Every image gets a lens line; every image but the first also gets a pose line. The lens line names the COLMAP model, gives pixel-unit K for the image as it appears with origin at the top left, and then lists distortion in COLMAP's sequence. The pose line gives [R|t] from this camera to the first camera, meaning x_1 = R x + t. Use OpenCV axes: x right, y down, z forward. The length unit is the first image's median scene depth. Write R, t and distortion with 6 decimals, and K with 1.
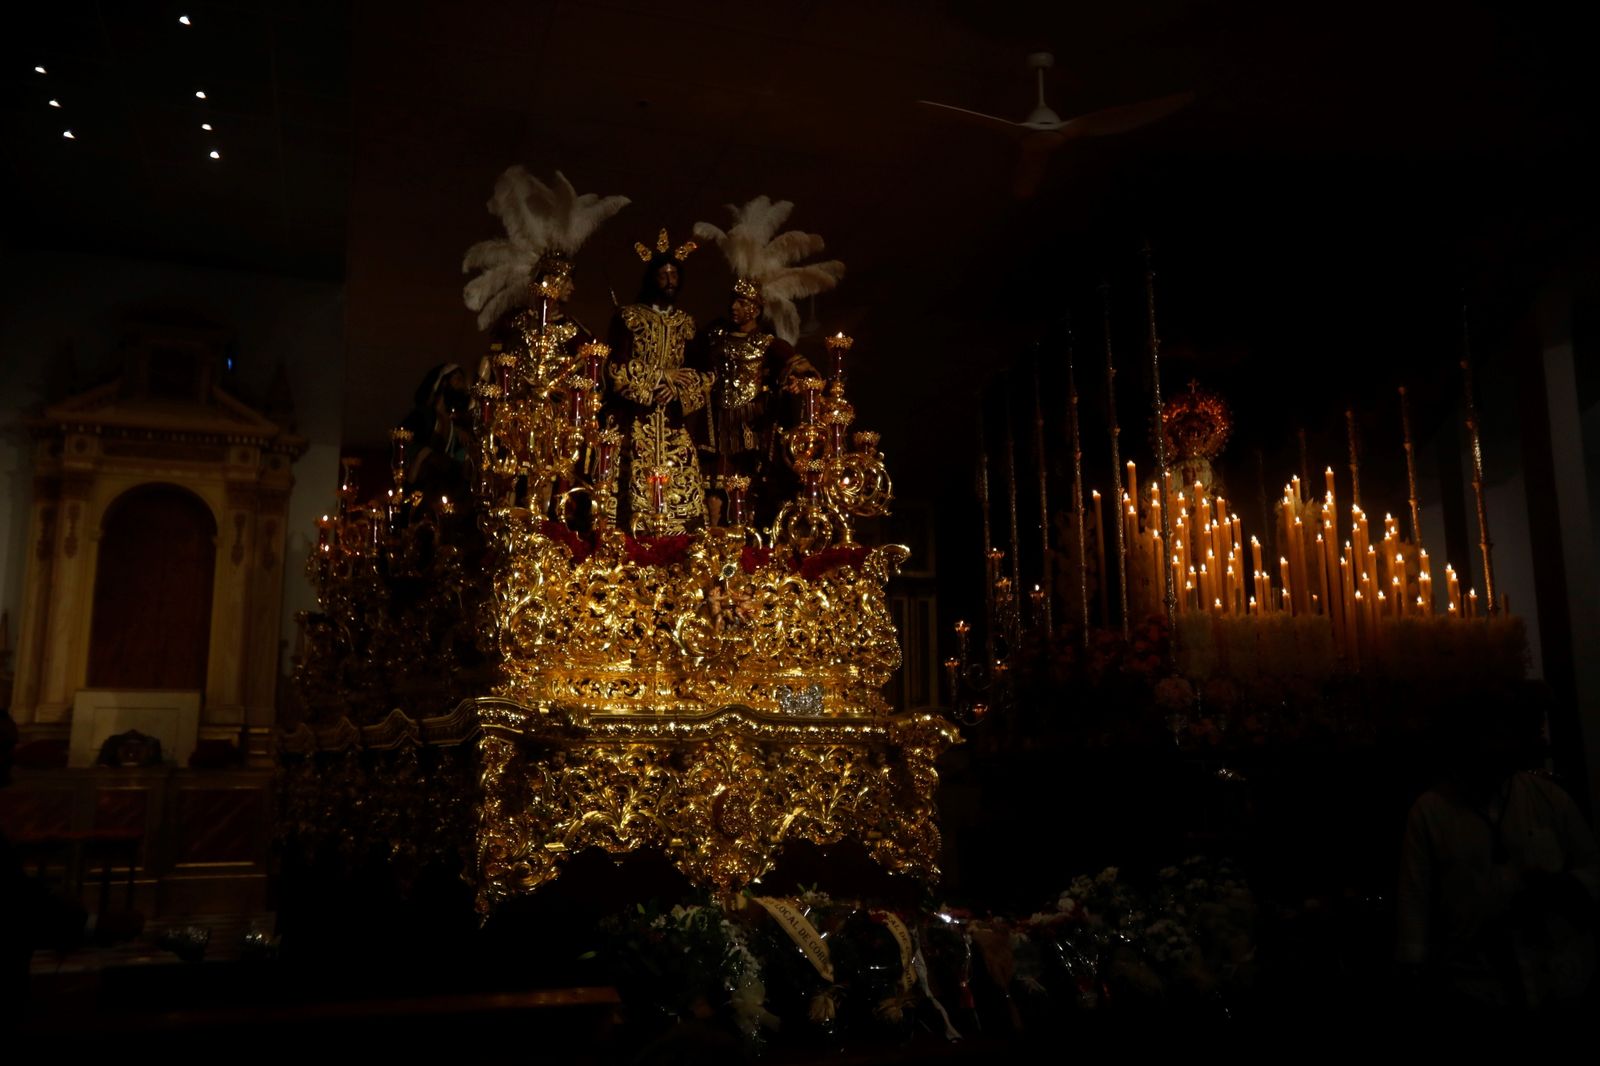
lens RADIAL K [[1382.0, 0, 800.0], [0, 1382.0, 533.0], [0, 0, 1]] dist [0.012728, 0.002169]
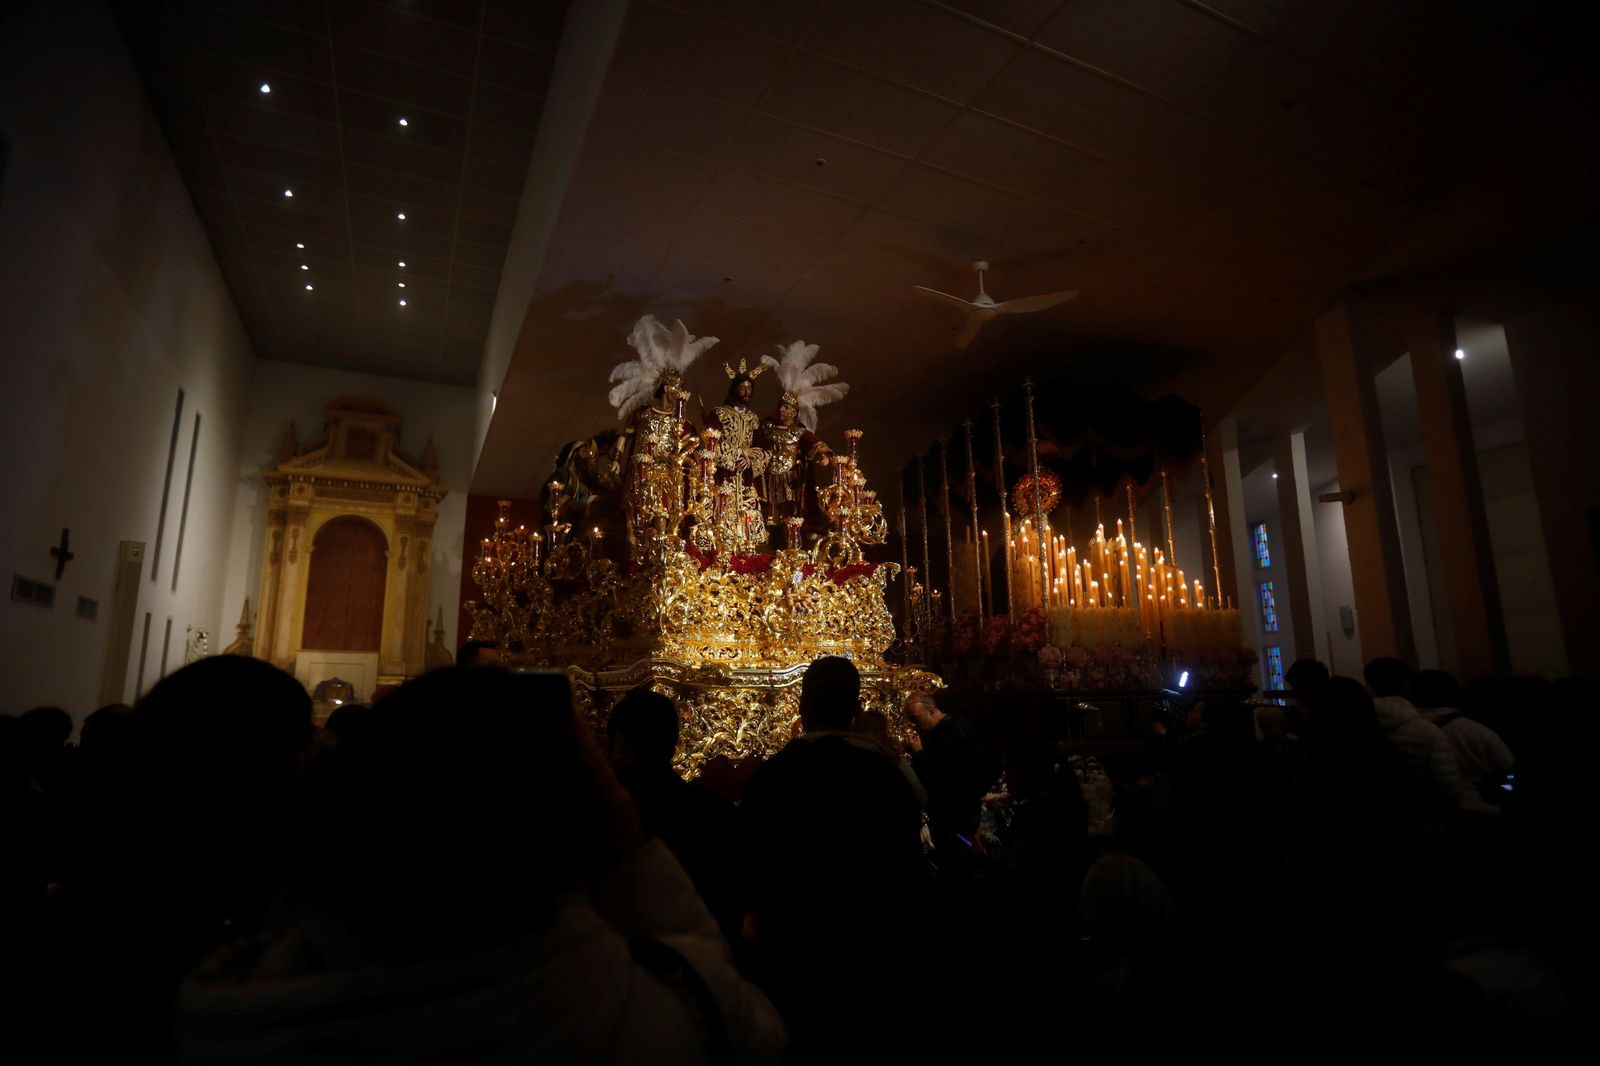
lens RADIAL K [[869.9, 0, 804.6], [0, 869.9, 540.4], [0, 0, 1]] dist [-0.053934, -0.000420]
pose [[0.993752, 0.016846, 0.110330, -0.133940], [-0.014832, 0.999709, -0.019042, 0.003338], [-0.110618, 0.017287, 0.993713, 0.020295]]
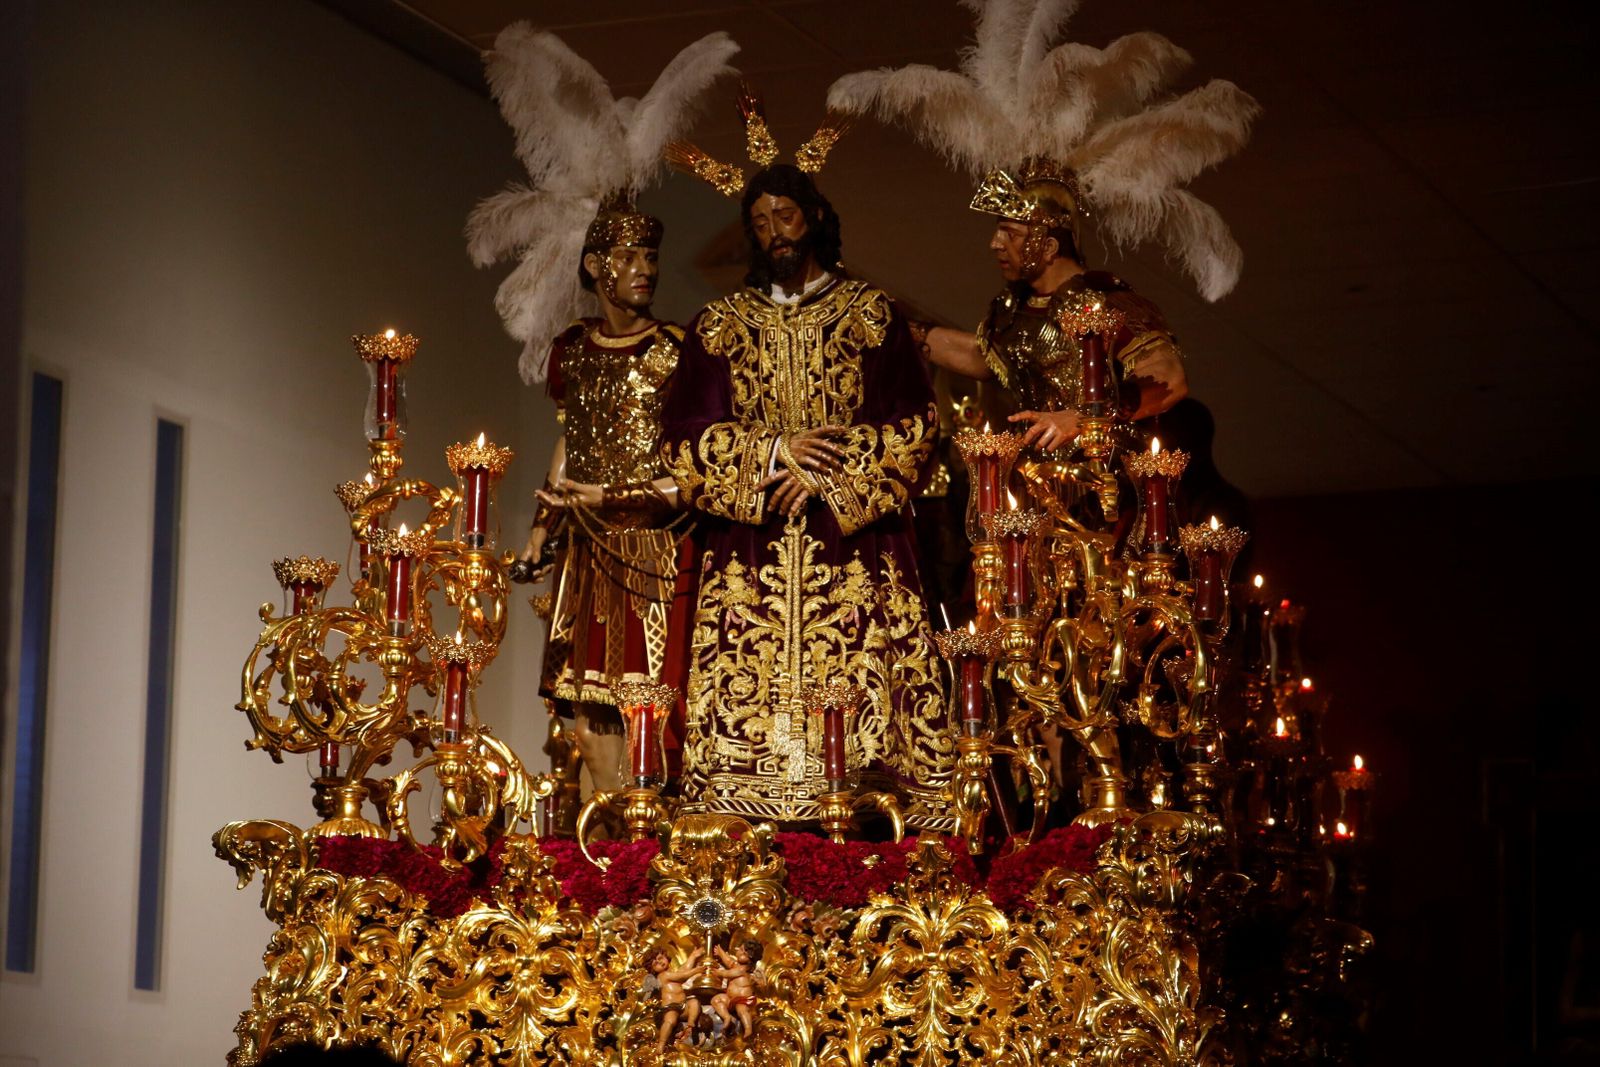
lens RADIAL K [[4759.6, 0, 699.0], [0, 4759.6, 560.4], [0, 0, 1]] dist [0.148694, -0.321741]
pose [[0.735035, -0.100037, -0.670608, 0.876942], [0.101235, 0.994162, -0.037342, -0.025555], [0.670429, -0.040441, 0.740871, -0.130386]]
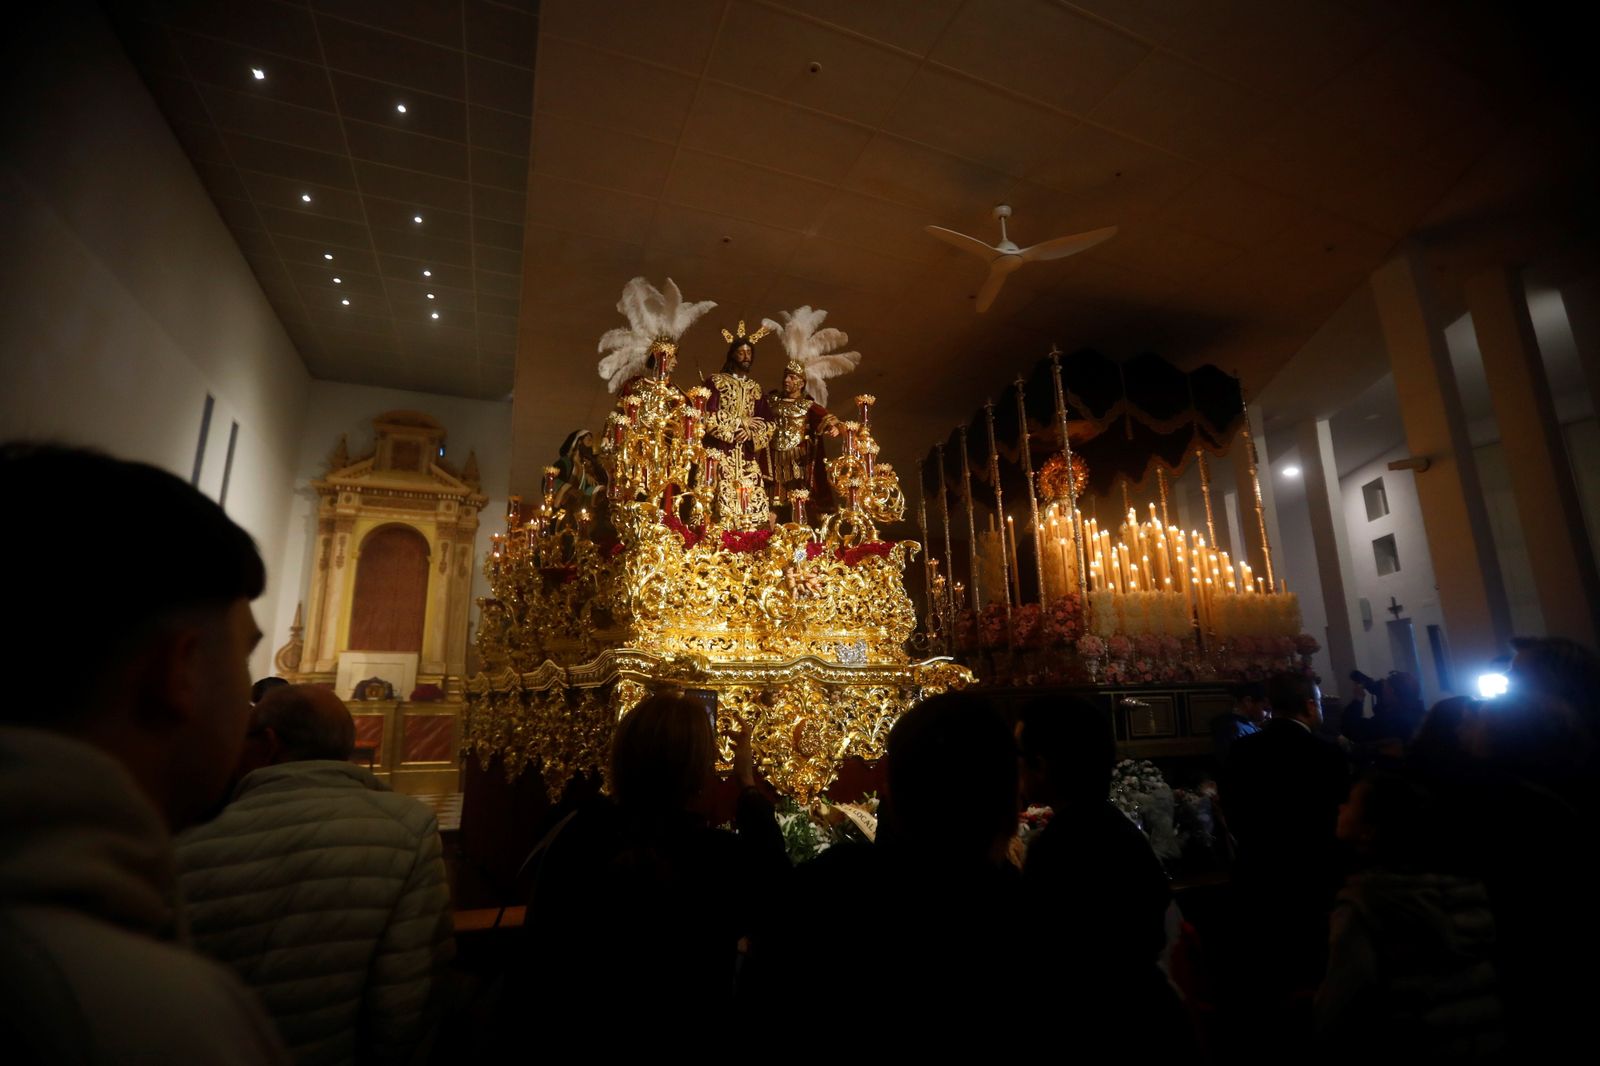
lens RADIAL K [[746.2, 0, 799.9], [0, 746.2, 539.1], [0, 0, 1]] dist [-0.063542, 0.000244]
pose [[0.998359, 0.002261, 0.057219, -0.081692], [0.000262, 0.999030, -0.044045, 0.038033], [-0.057263, 0.043988, 0.997390, 0.243506]]
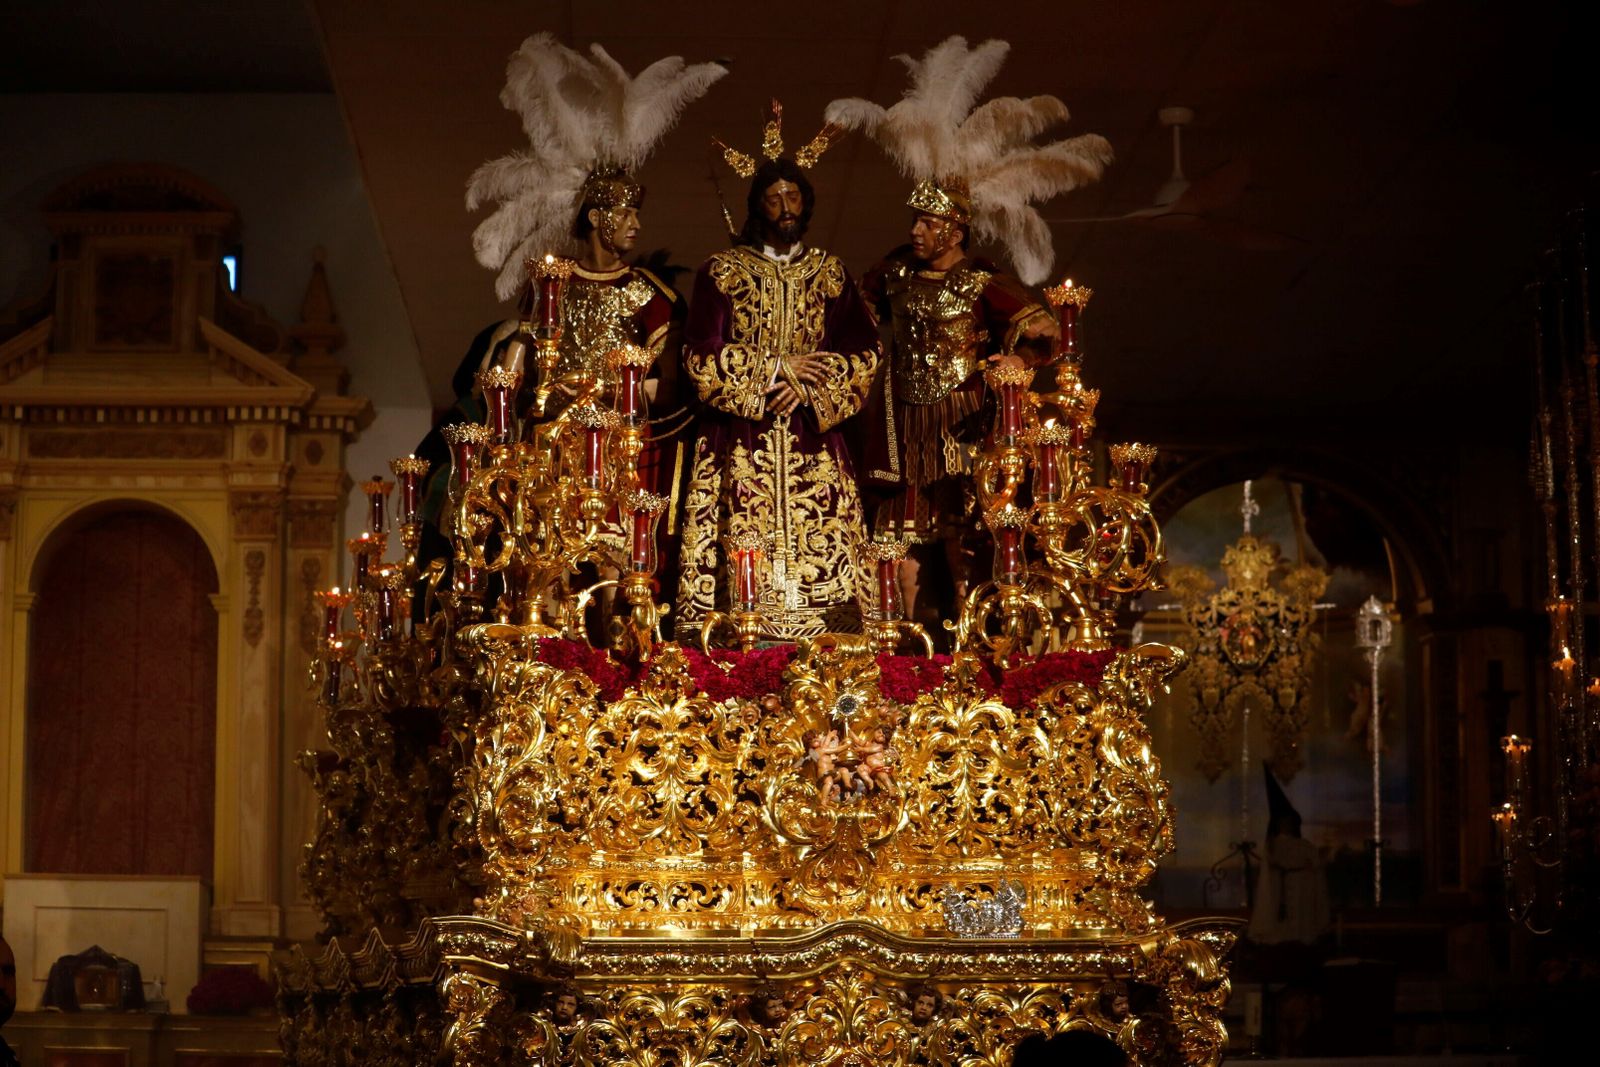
lens RADIAL K [[3414.8, 0, 800.0], [0, 3414.8, 533.5], [0, 0, 1]] dist [-0.281061, -0.452176]
pose [[0.962178, -0.039017, -0.269613, 0.299296], [0.045977, 0.998751, 0.019545, -0.070003], [0.268513, -0.031202, 0.962771, -0.411061]]
